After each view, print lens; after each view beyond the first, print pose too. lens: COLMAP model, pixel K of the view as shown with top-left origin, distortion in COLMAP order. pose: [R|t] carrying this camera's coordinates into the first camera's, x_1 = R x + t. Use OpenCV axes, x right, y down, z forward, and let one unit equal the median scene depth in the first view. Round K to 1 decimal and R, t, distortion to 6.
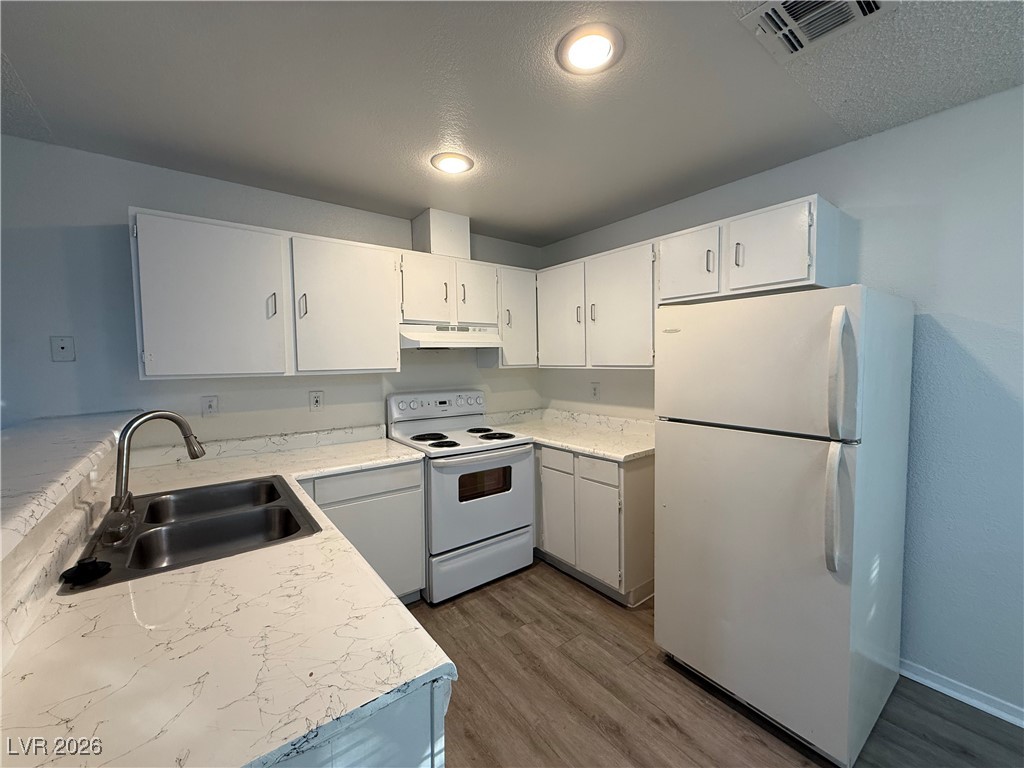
lens RADIAL K [[410.6, 0, 512.0], [0, 410.6, 384.0], [0, 0, 1]] dist [0.000810, 0.000116]
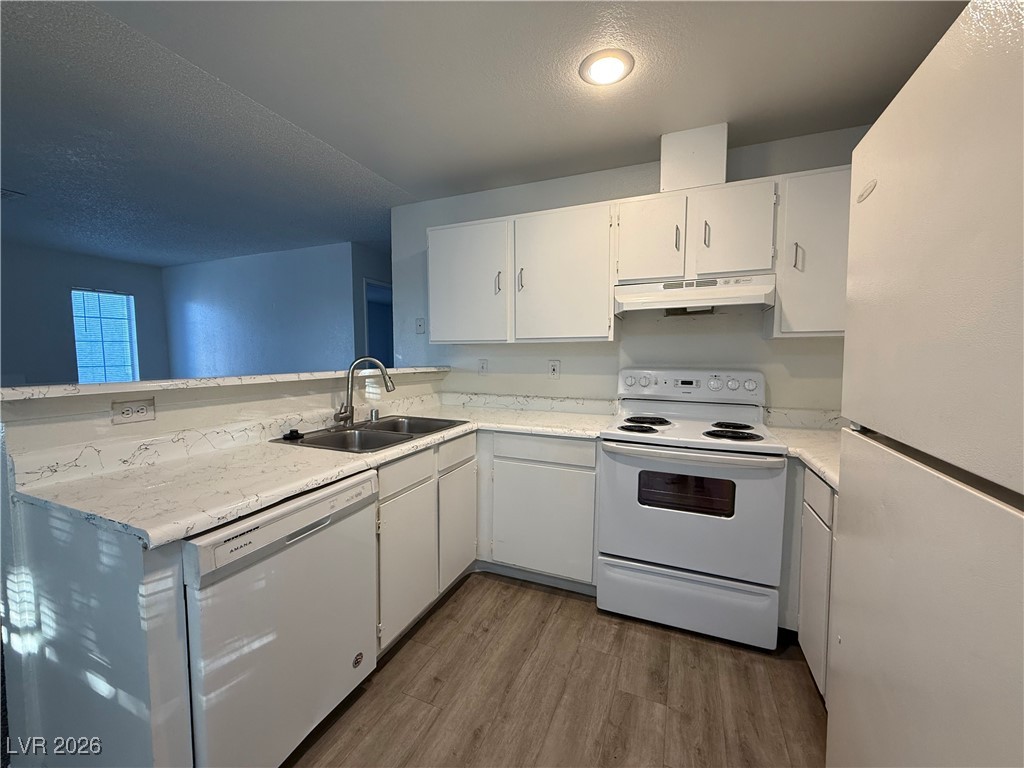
lens RADIAL K [[410.6, 0, 512.0], [0, 410.6, 384.0], [0, 0, 1]] dist [0.000810, 0.000116]
pose [[0.485473, 0.071201, -0.871348, 0.407809], [-0.055511, 0.997177, 0.050555, 0.031500], [0.872488, 0.023826, 0.488055, 0.383242]]
